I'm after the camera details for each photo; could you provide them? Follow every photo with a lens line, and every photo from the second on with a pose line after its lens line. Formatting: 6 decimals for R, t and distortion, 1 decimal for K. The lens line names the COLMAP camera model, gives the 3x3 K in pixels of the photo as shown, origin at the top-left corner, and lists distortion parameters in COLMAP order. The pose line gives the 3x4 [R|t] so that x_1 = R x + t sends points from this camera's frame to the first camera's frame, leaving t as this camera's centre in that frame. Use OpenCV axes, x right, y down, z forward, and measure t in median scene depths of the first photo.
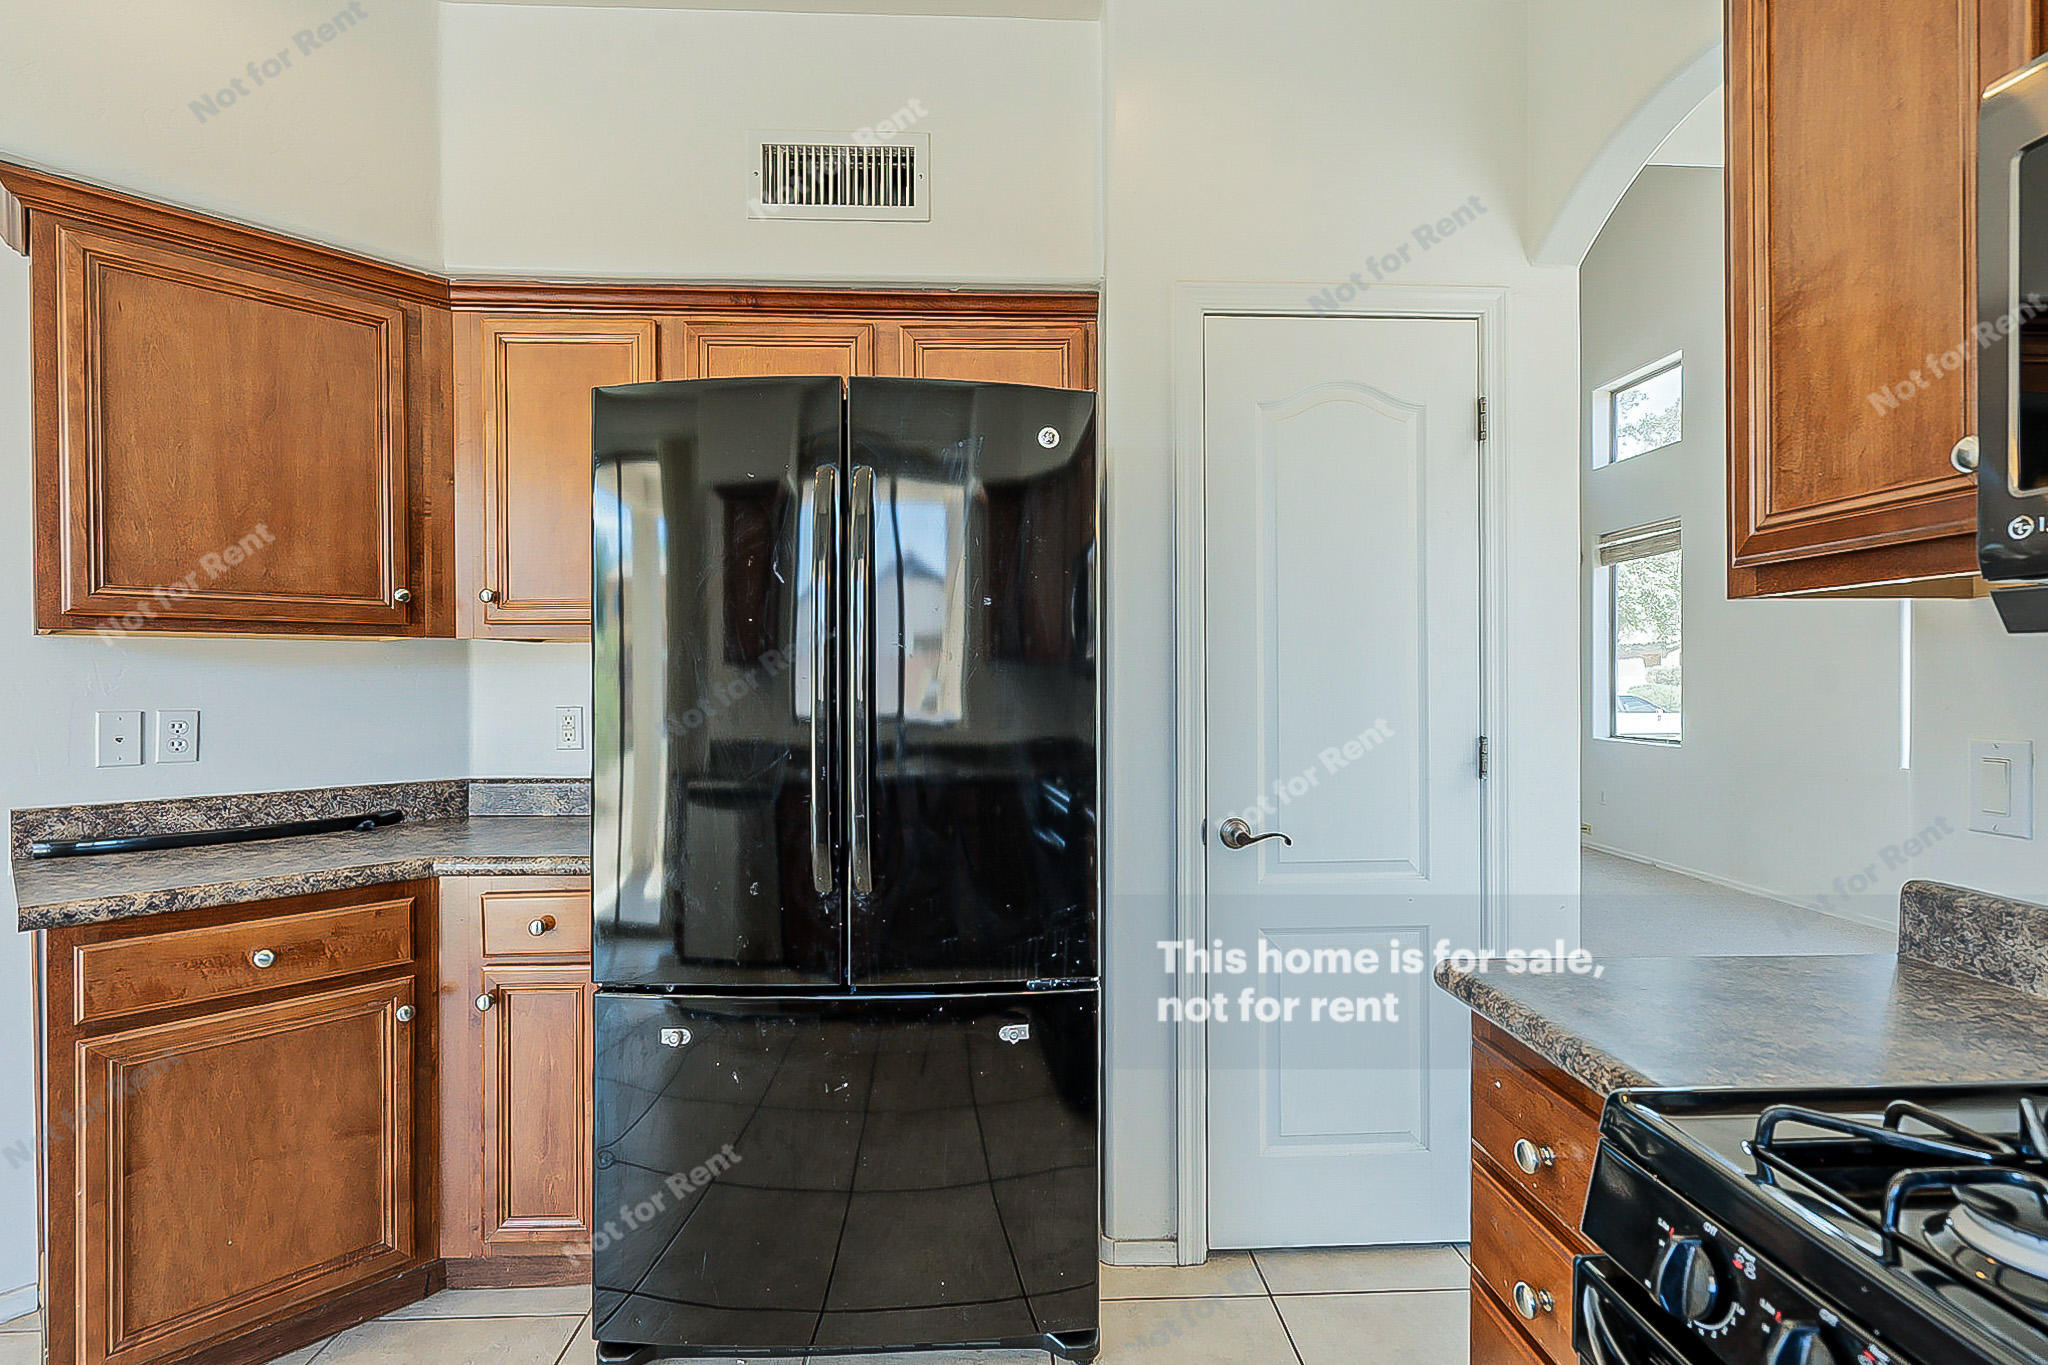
lens RADIAL K [[951.7, 0, 1027.4], [0, 951.7, 684.6], [0, 0, 1]] dist [0.004094, 0.001379]
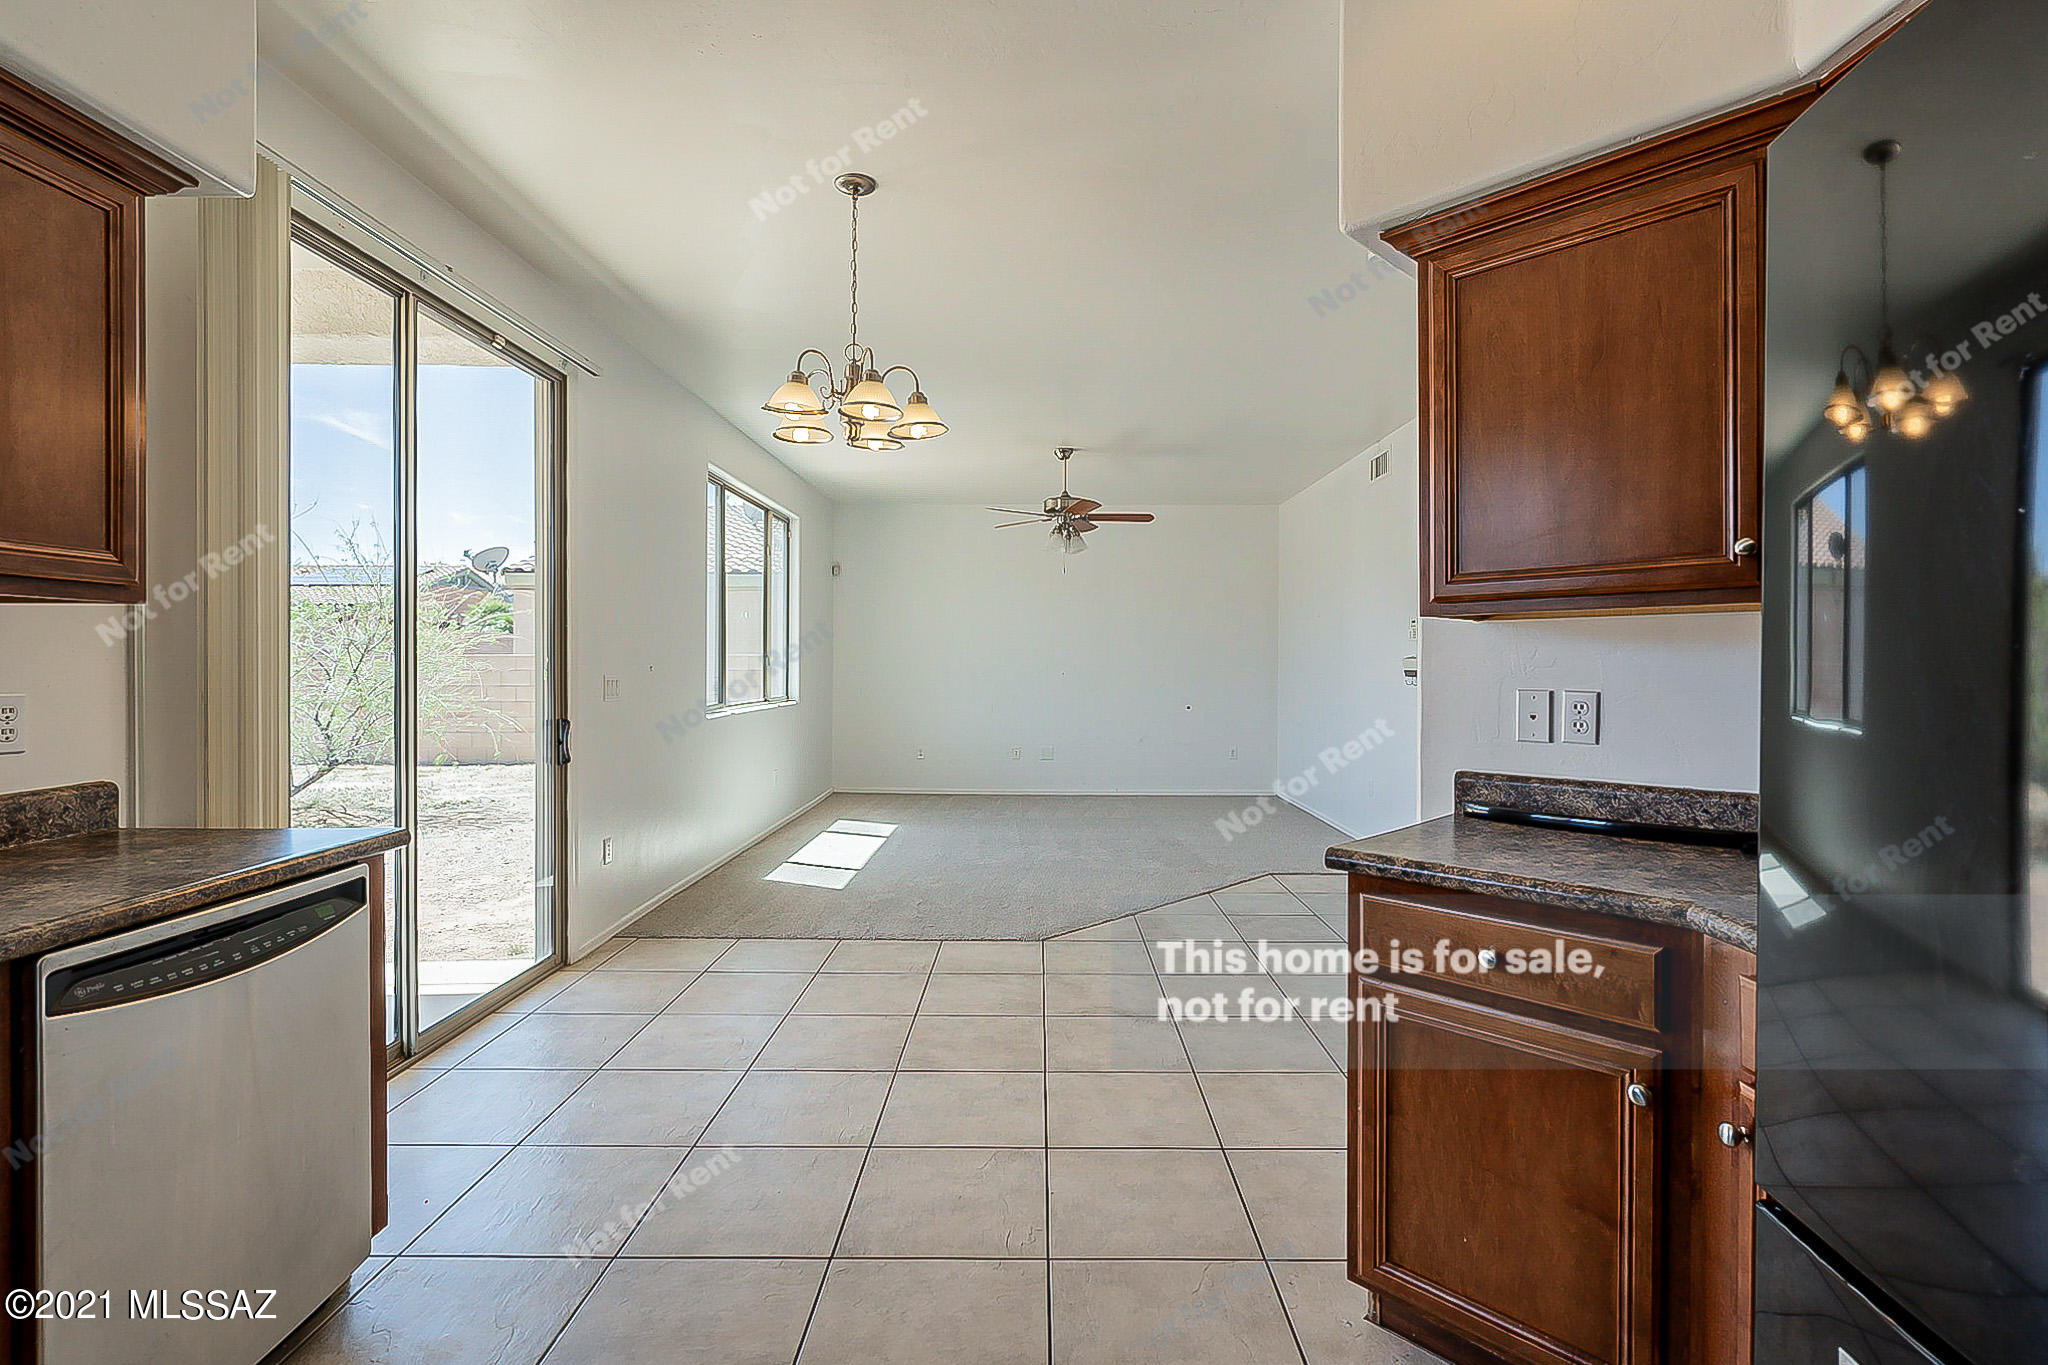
lens RADIAL K [[951.7, 0, 1036.6], [0, 951.7, 668.8], [0, 0, 1]] dist [0.004094, 0.001379]
pose [[-0.044016, 0.007369, -0.999004, 0.125374], [-0.003827, 0.999964, 0.007544, -0.001483], [0.999024, 0.004155, -0.043986, 0.517198]]
